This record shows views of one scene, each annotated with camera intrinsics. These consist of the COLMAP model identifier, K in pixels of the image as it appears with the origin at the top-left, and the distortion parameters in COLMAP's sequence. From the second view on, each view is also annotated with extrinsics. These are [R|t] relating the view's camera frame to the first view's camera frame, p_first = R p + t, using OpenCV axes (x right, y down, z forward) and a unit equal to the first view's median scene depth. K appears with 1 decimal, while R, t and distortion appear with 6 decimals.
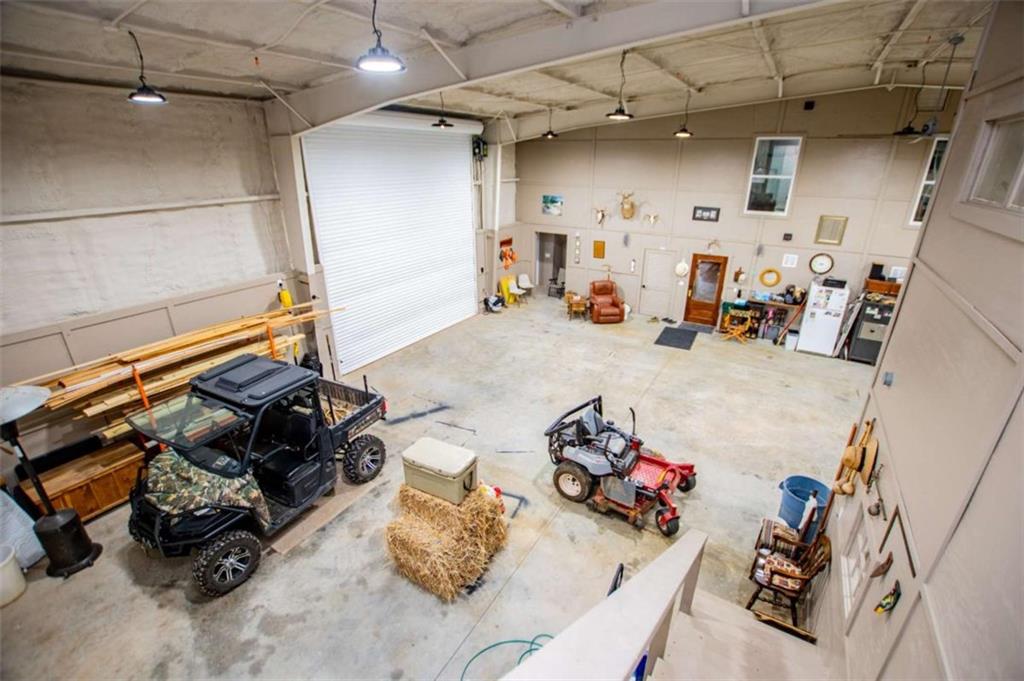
lens RADIAL K [[450.9, 0, 519.8], [0, 450.9, 340.3], [0, 0, 1]] dist [-0.024959, 0.000836]
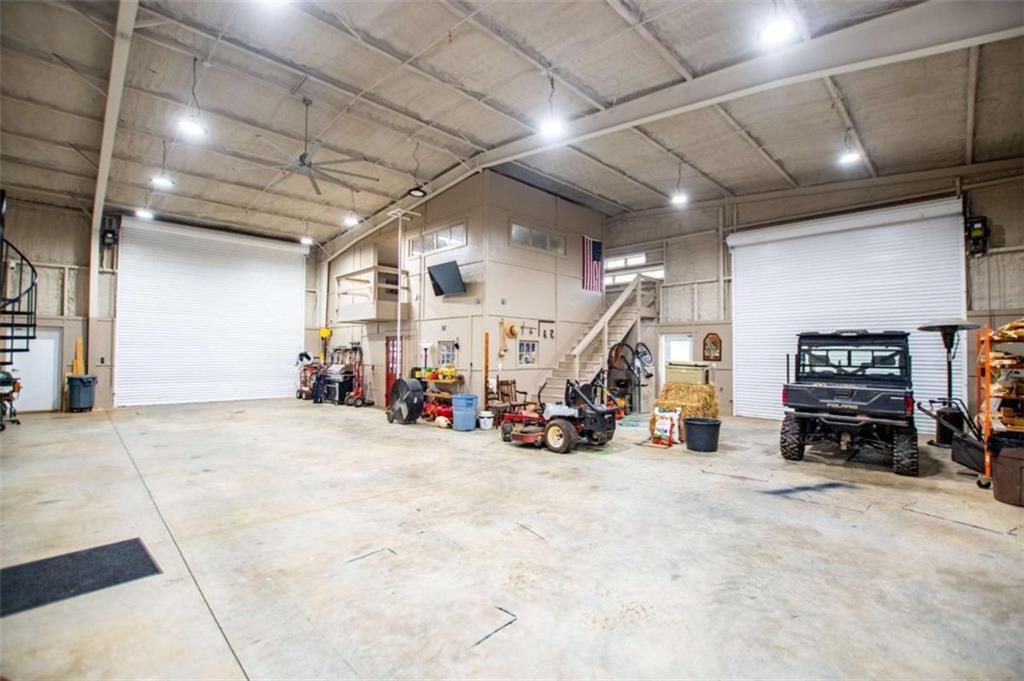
lens RADIAL K [[450.9, 0, 519.8], [0, 450.9, 340.3], [0, 0, 1]] dist [-0.024959, 0.000836]
pose [[-0.969780, -0.005314, 0.243922, 0.014871], [0.081073, 0.935933, 0.342719, -0.203005], [-0.230115, 0.352138, -0.907219, 1.142433]]
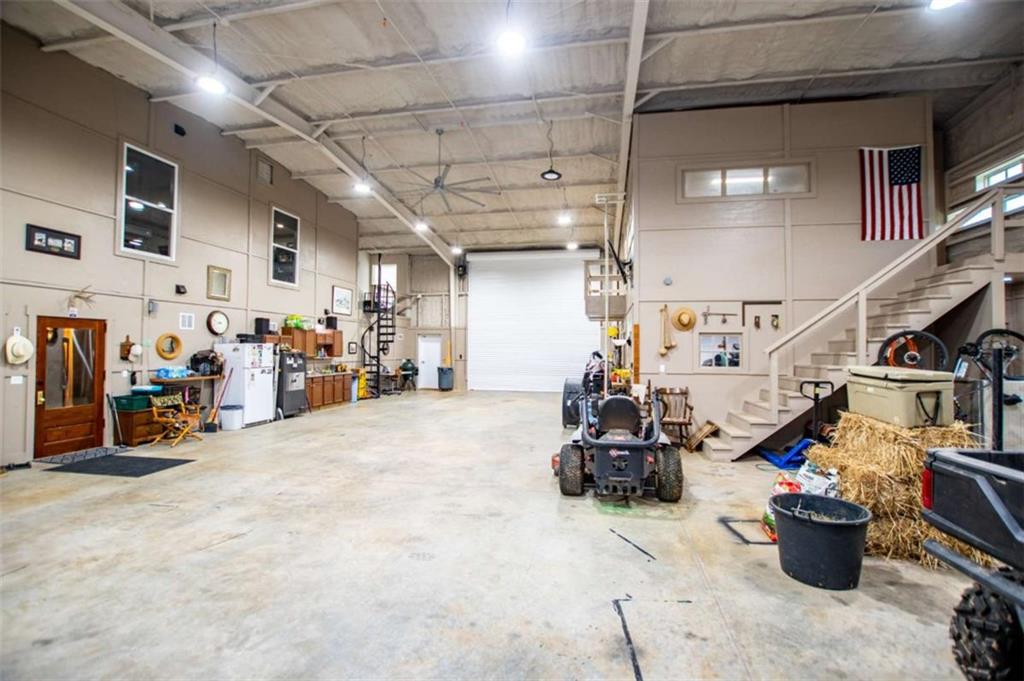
lens RADIAL K [[450.9, 0, 519.8], [0, 450.9, 340.3], [0, 0, 1]] dist [-0.024959, 0.000836]
pose [[-0.347204, 0.012463, 0.937707, -0.276920], [0.345645, 0.931217, 0.115605, -0.041132], [-0.871768, 0.364253, -0.327630, 0.746998]]
